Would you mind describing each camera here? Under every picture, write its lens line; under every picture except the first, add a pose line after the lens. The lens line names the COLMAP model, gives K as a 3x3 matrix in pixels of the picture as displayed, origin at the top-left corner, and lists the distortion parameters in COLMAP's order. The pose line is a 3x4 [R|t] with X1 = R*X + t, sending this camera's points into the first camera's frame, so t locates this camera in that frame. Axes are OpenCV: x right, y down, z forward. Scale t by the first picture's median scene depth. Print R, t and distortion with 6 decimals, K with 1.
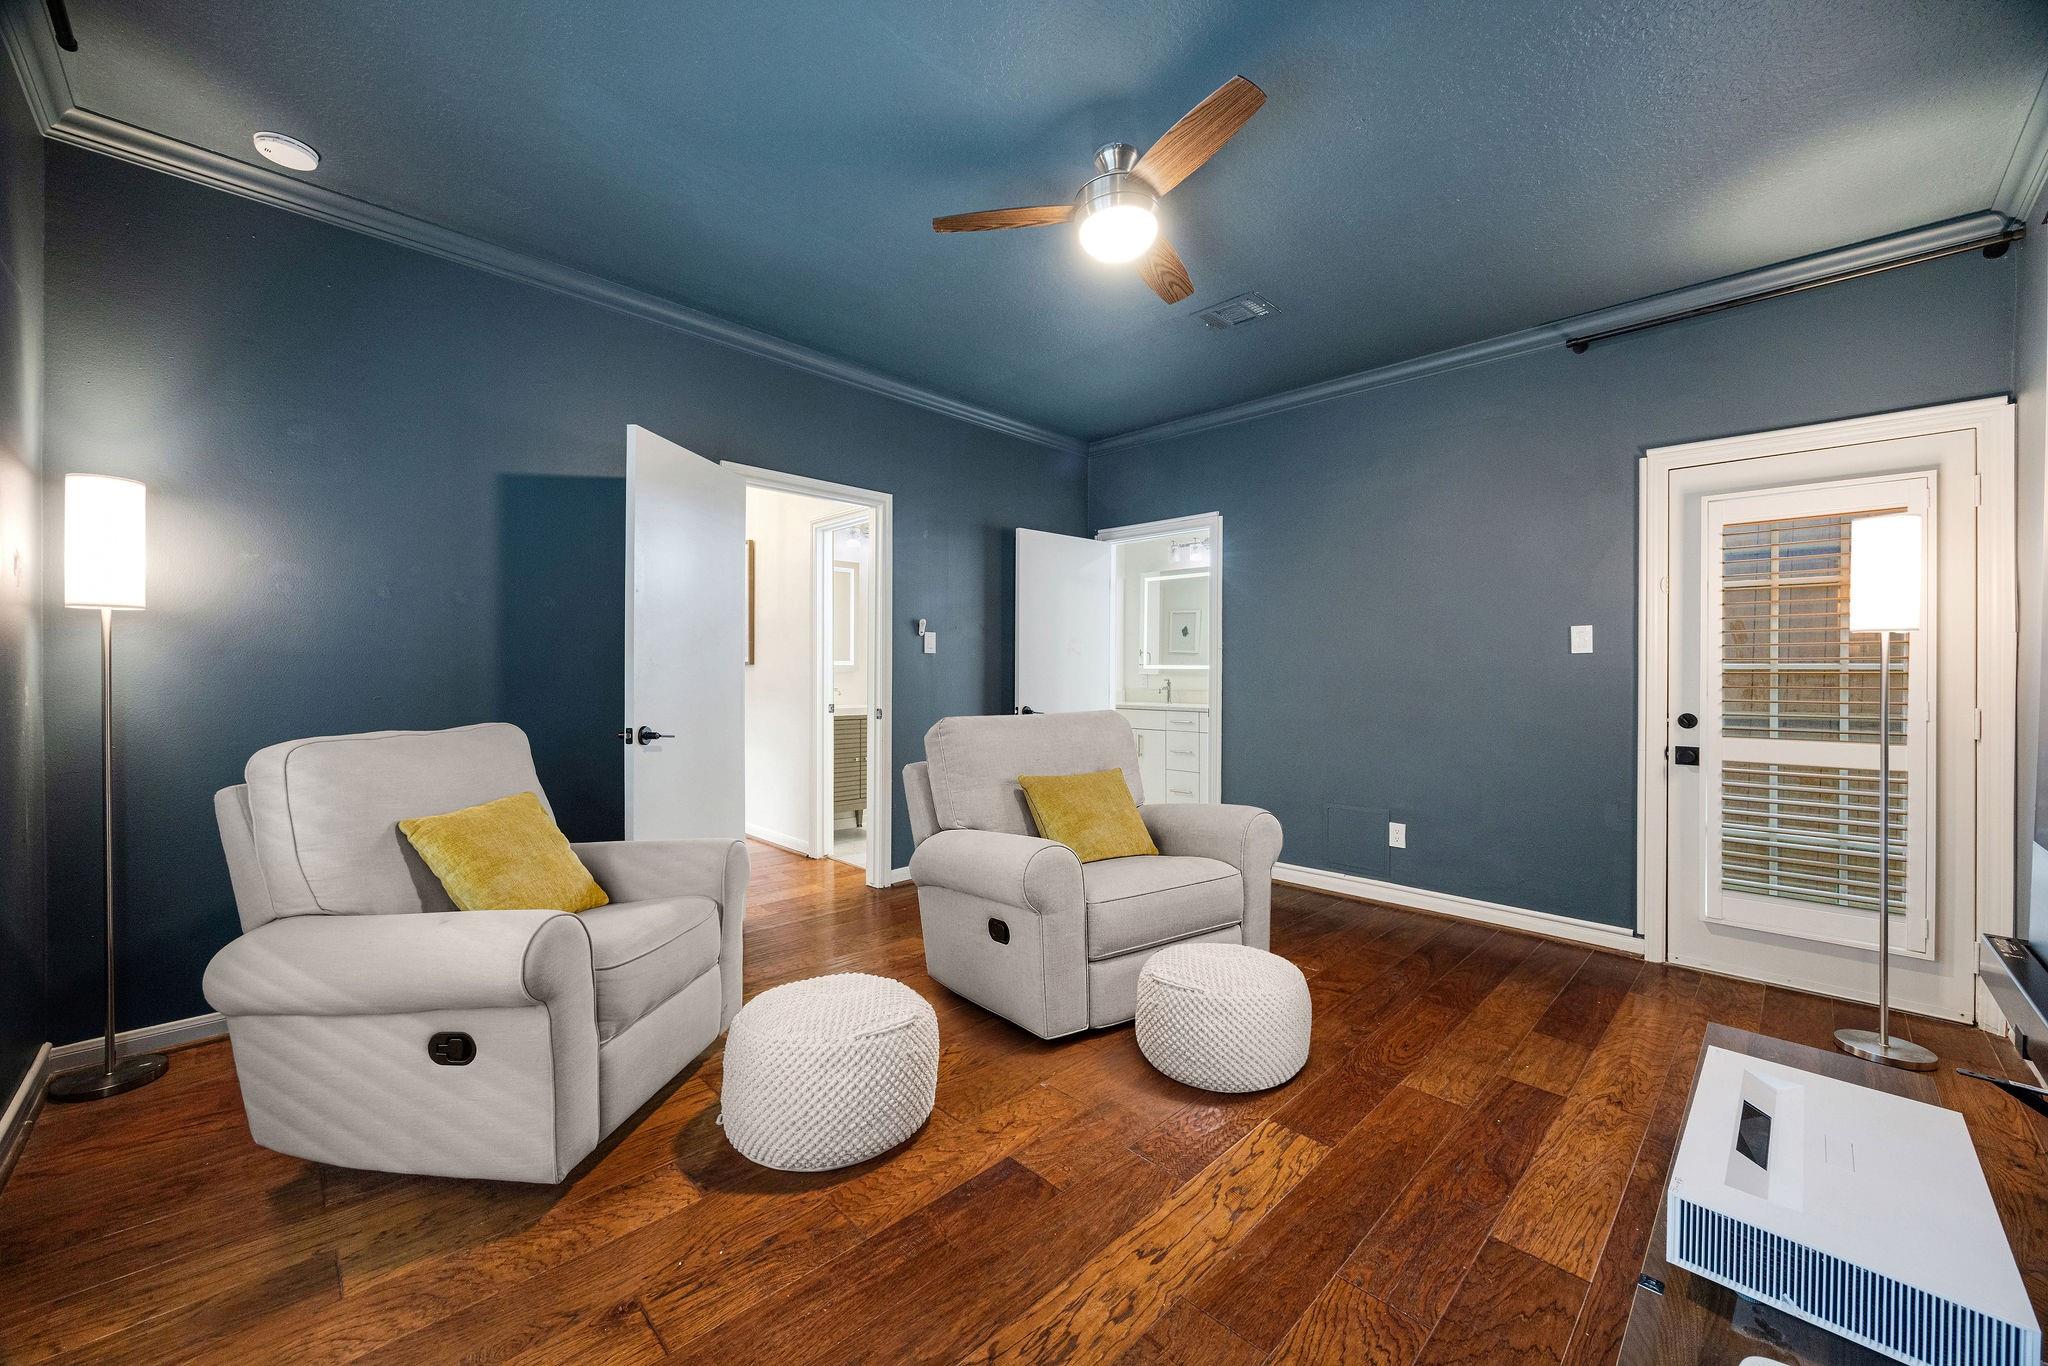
lens RADIAL K [[794.2, 0, 1021.2], [0, 794.2, 665.0], [0, 0, 1]] dist [-0.001216, -0.000568]
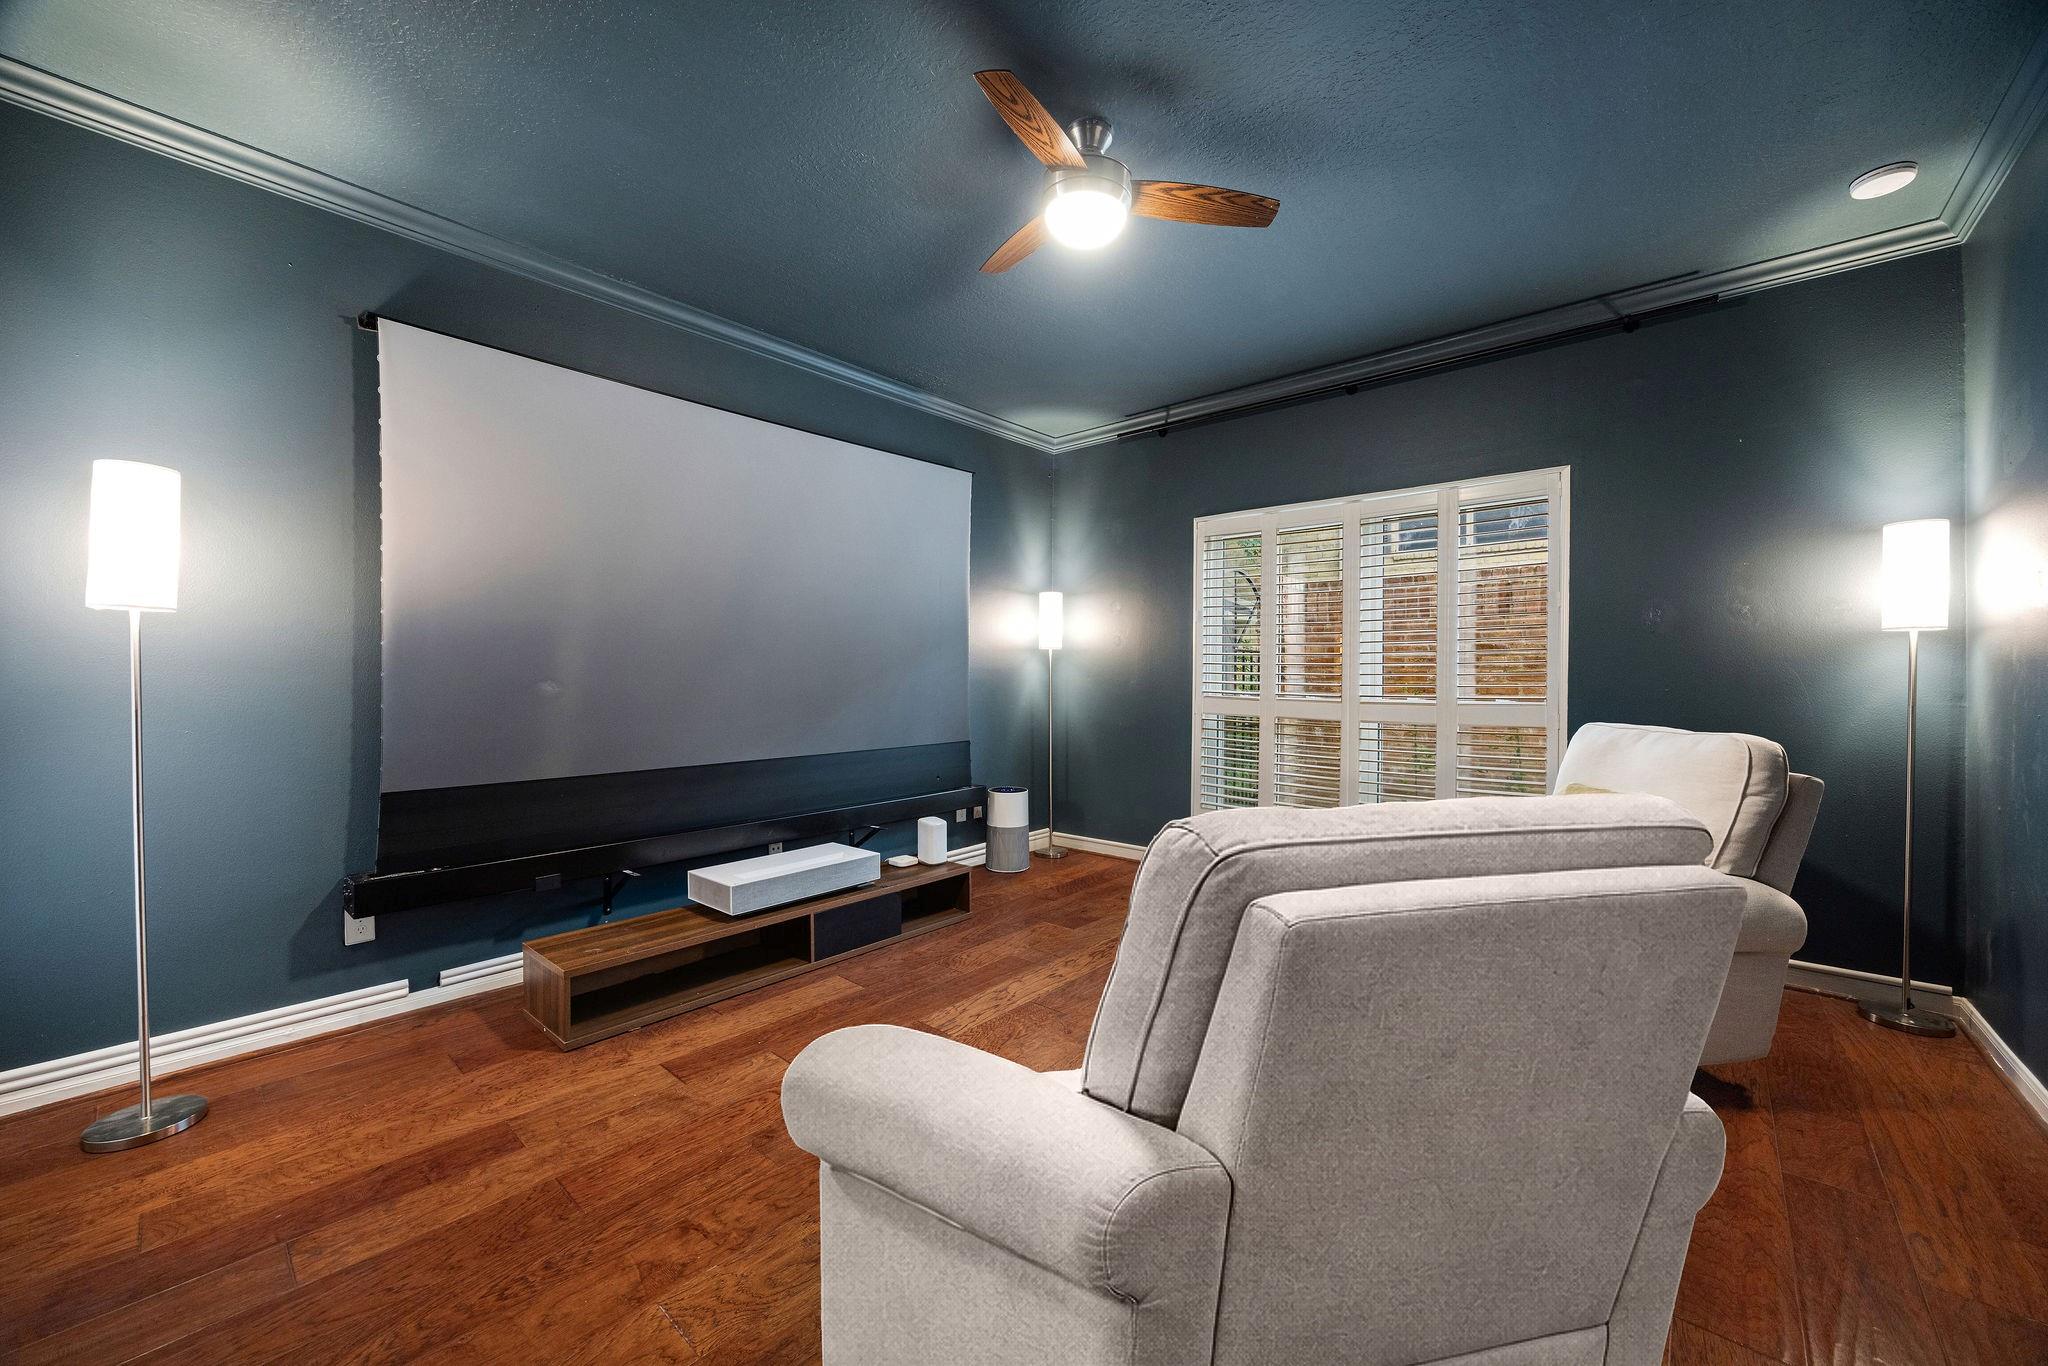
lens RADIAL K [[794.2, 0, 1021.2], [0, 794.2, 665.0], [0, 0, 1]] dist [-0.001216, -0.000568]
pose [[-0.997559, -0.014838, -0.068241, 0.308585], [-0.013828, 0.999788, -0.015249, 0.015835], [0.068453, -0.014268, -0.997552, 2.321104]]
